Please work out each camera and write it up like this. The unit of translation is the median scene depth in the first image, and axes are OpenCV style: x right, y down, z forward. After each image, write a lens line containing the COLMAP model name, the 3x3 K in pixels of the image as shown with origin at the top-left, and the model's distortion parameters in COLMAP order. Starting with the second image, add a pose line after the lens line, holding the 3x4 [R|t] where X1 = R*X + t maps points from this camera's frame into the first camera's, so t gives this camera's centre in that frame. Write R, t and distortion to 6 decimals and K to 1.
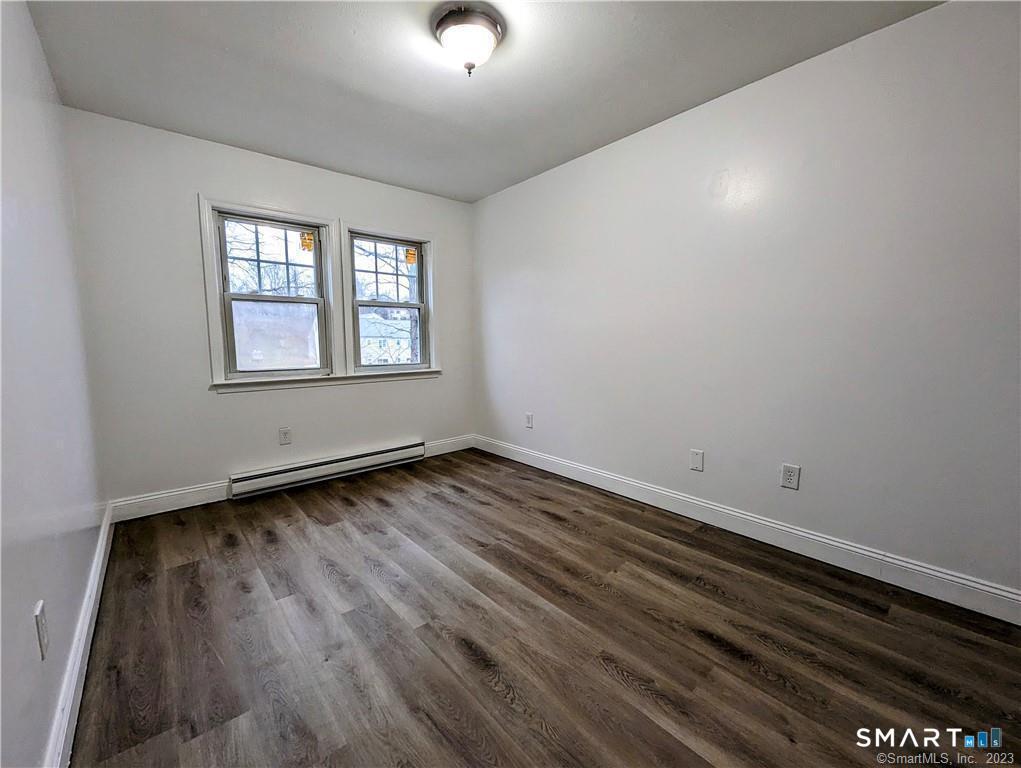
lens RADIAL K [[430.8, 0, 514.3], [0, 430.8, 392.3], [0, 0, 1]] dist [-0.000946, -0.000200]
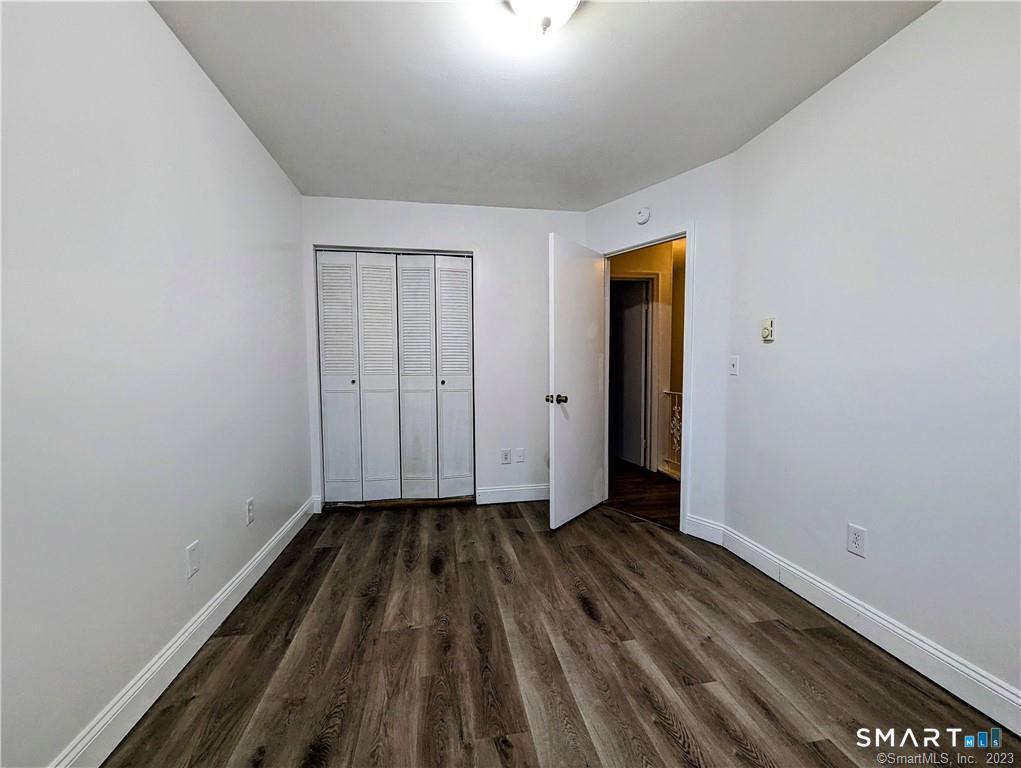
lens RADIAL K [[430.8, 0, 514.3], [0, 430.8, 392.3], [0, 0, 1]] dist [-0.000946, -0.000200]
pose [[-0.864303, -0.024407, 0.502379, -0.455408], [0.068841, 0.983682, 0.166227, -0.236301], [-0.498238, 0.178255, -0.848519, 1.785459]]
